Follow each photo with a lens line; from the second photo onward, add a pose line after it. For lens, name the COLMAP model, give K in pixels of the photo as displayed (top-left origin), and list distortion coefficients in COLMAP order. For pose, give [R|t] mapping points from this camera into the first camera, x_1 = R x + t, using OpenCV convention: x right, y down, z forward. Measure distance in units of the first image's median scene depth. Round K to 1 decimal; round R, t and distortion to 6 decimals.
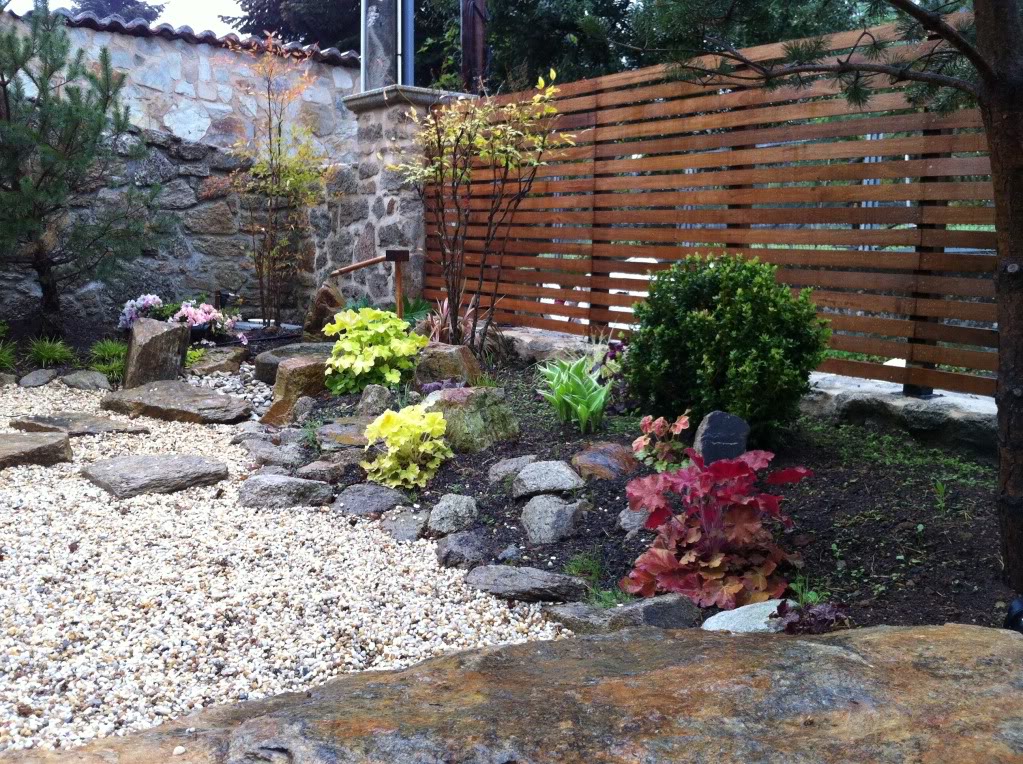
lens RADIAL K [[971.8, 0, 511.5], [0, 971.8, 382.0], [0, 0, 1]] dist [0.037098, -0.173051]
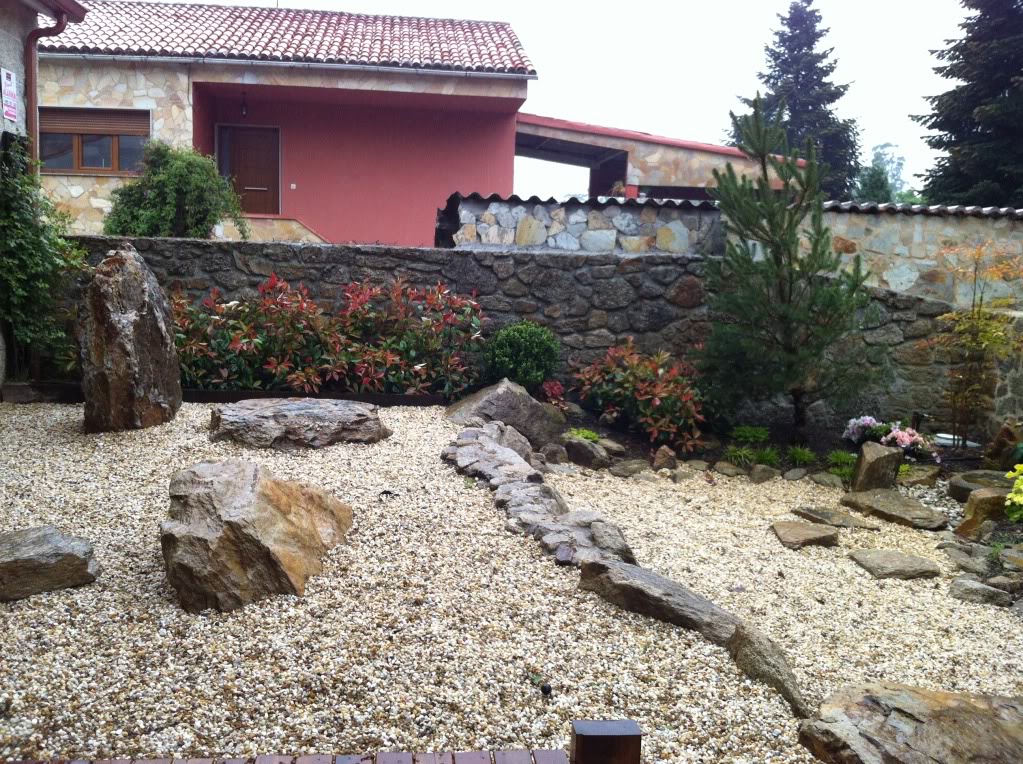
lens RADIAL K [[971.8, 0, 511.5], [0, 971.8, 382.0], [0, 0, 1]] dist [0.037098, -0.173051]
pose [[0.802283, 0.078748, -0.591728, 0.049540], [-0.101934, 0.994774, -0.005820, -0.106698], [0.588177, 0.064986, 0.806117, -0.563971]]
